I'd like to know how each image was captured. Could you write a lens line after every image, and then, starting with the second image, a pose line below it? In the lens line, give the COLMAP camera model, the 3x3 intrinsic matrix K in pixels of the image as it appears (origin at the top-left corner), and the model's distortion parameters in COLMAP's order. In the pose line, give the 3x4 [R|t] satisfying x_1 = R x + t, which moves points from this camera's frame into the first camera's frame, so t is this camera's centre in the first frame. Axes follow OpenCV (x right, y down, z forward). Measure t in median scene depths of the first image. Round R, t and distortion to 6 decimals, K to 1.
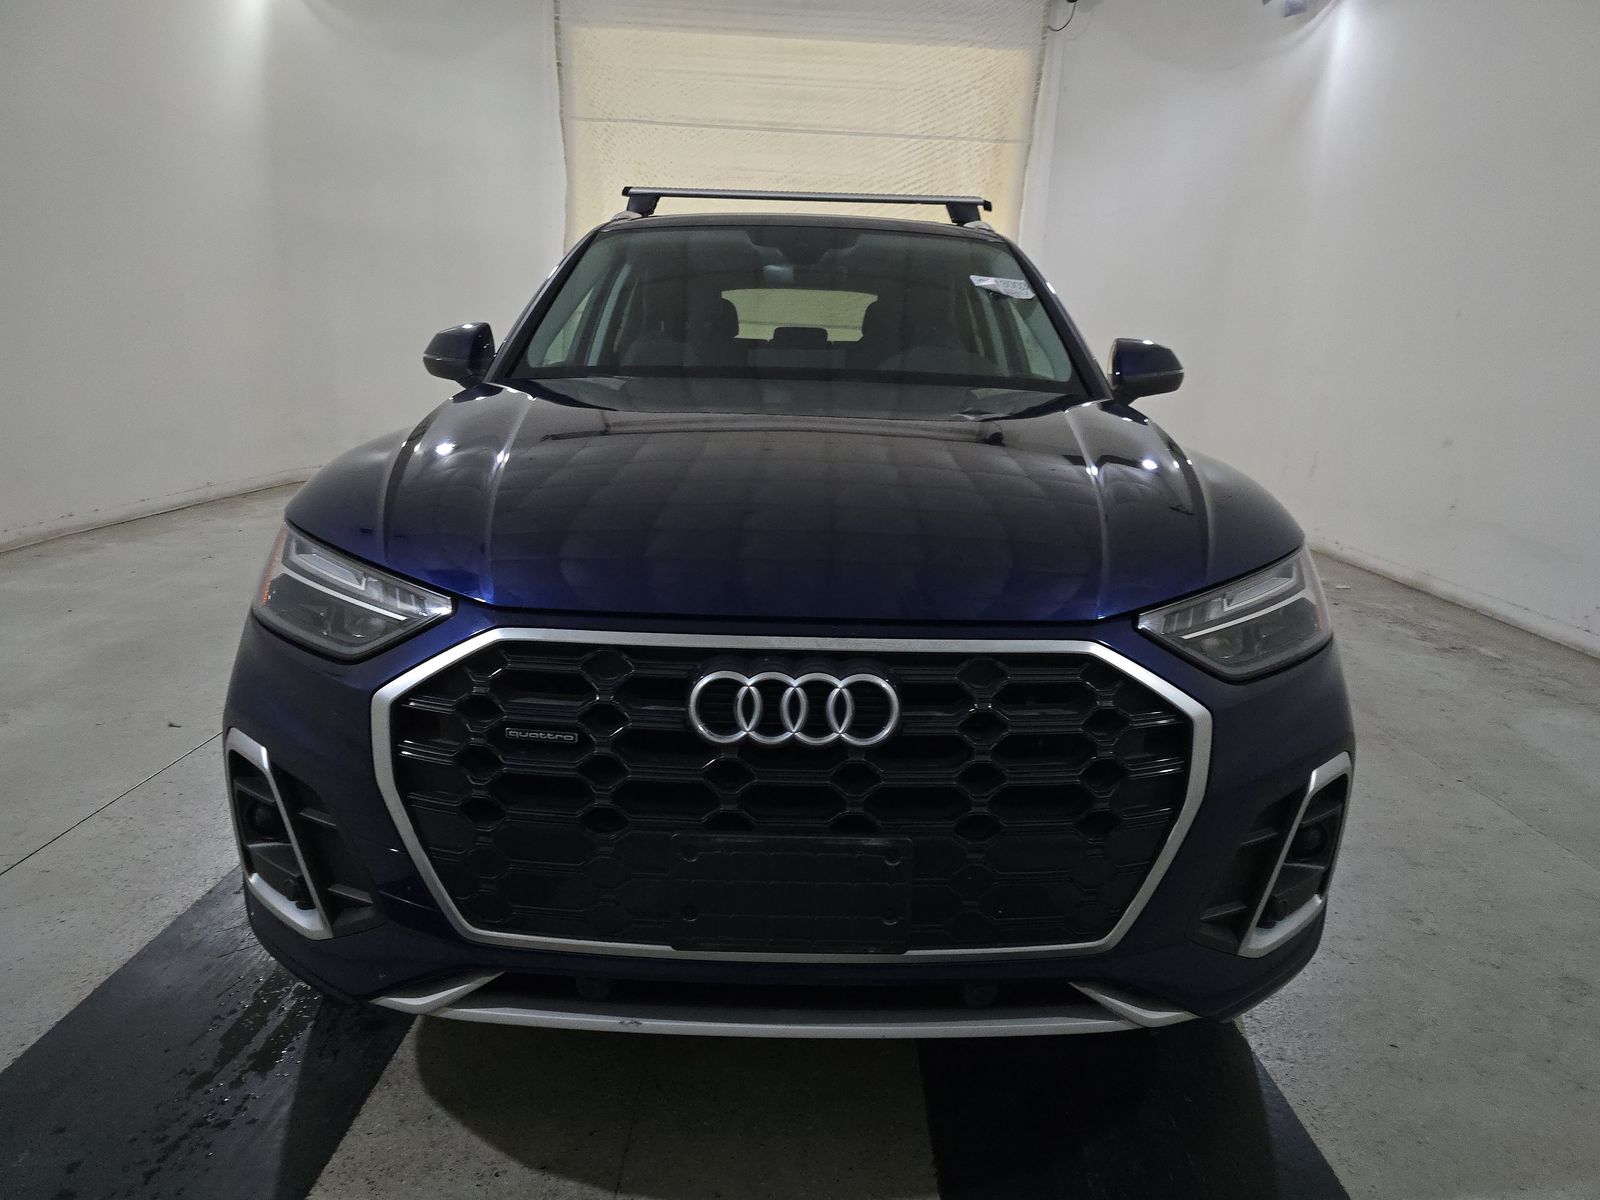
lens RADIAL K [[1073.3, 0, 799.2], [0, 1073.3, 601.2], [0, 0, 1]] dist [0.022761, -0.017082]
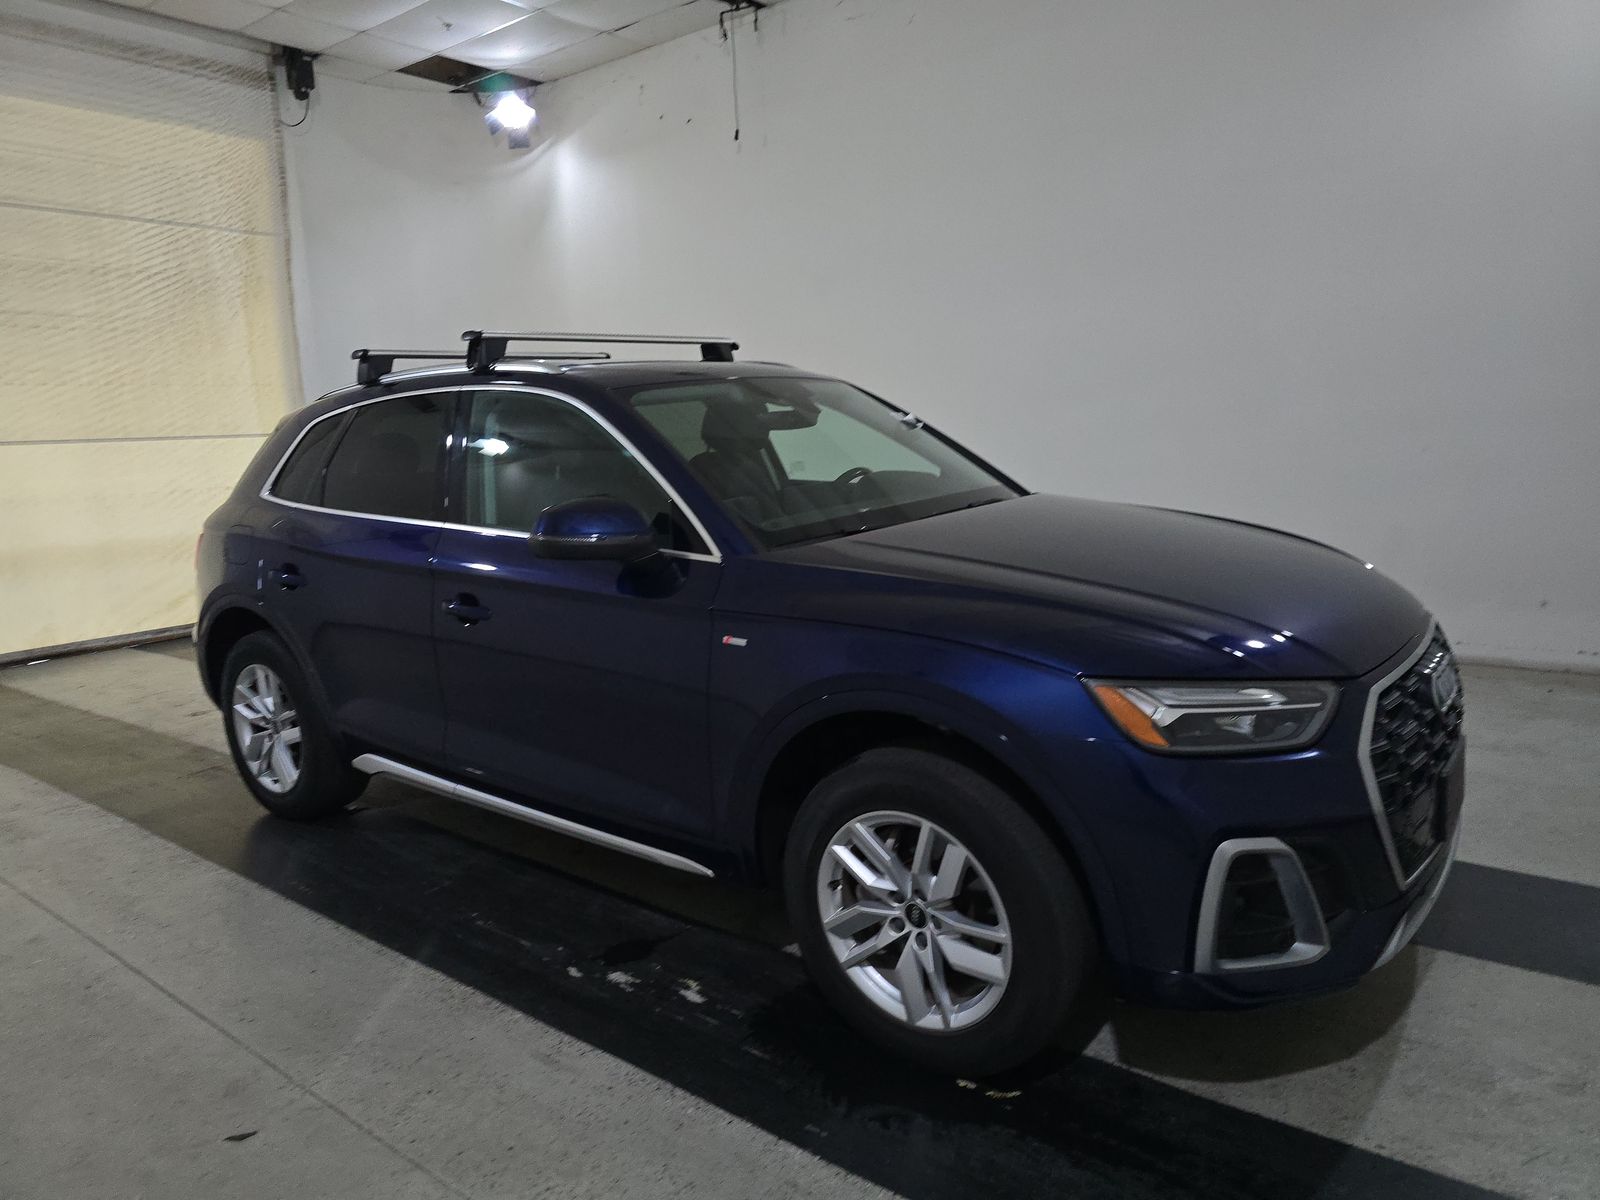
lens RADIAL K [[1073.3, 0, 803.3], [0, 1073.3, 597.4], [0, 0, 1]] dist [0.022761, -0.017082]
pose [[0.614601, -0.193078, 0.764844, -0.299340], [0.238129, 0.969761, 0.053456, -0.059030], [-0.752037, 0.149277, 0.641994, 0.091708]]
